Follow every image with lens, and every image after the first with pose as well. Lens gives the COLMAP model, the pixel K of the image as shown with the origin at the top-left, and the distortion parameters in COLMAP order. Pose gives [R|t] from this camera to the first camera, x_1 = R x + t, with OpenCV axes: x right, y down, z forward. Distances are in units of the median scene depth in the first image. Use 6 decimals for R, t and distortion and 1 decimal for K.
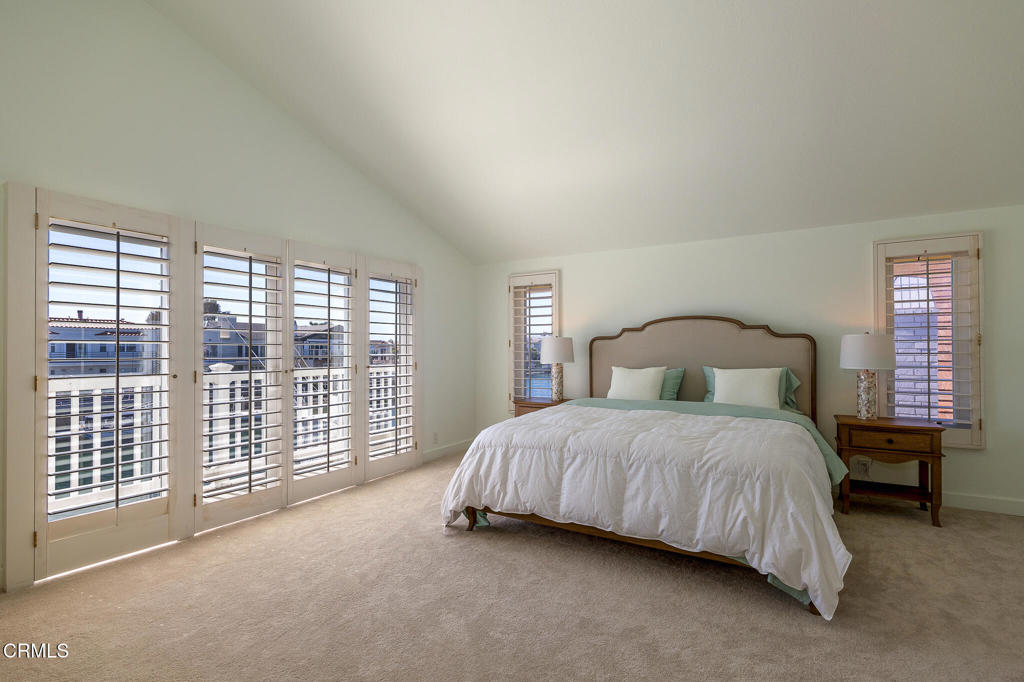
lens RADIAL K [[490.7, 0, 516.9], [0, 490.7, 343.4], [0, 0, 1]] dist [0.003158, 0.000824]
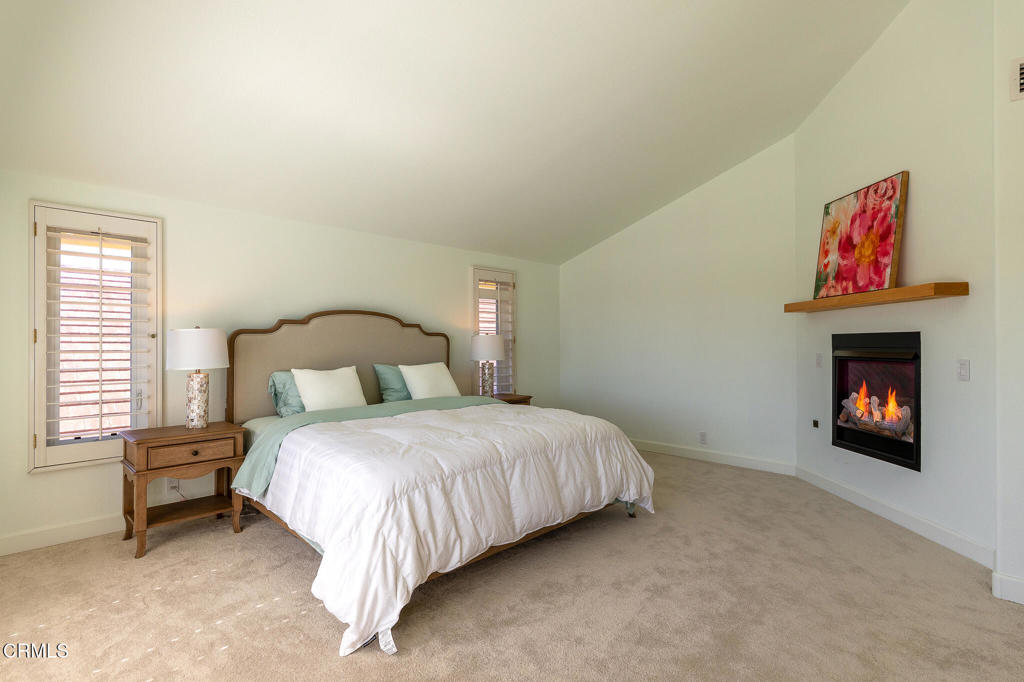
lens RADIAL K [[490.7, 0, 513.7], [0, 490.7, 342.7], [0, 0, 1]] dist [0.003158, 0.000824]
pose [[0.242444, 0.004593, 0.970154, -0.535146], [-0.007899, 0.999965, -0.002760, 0.006012], [-0.970133, -0.006994, 0.242472, 0.544237]]
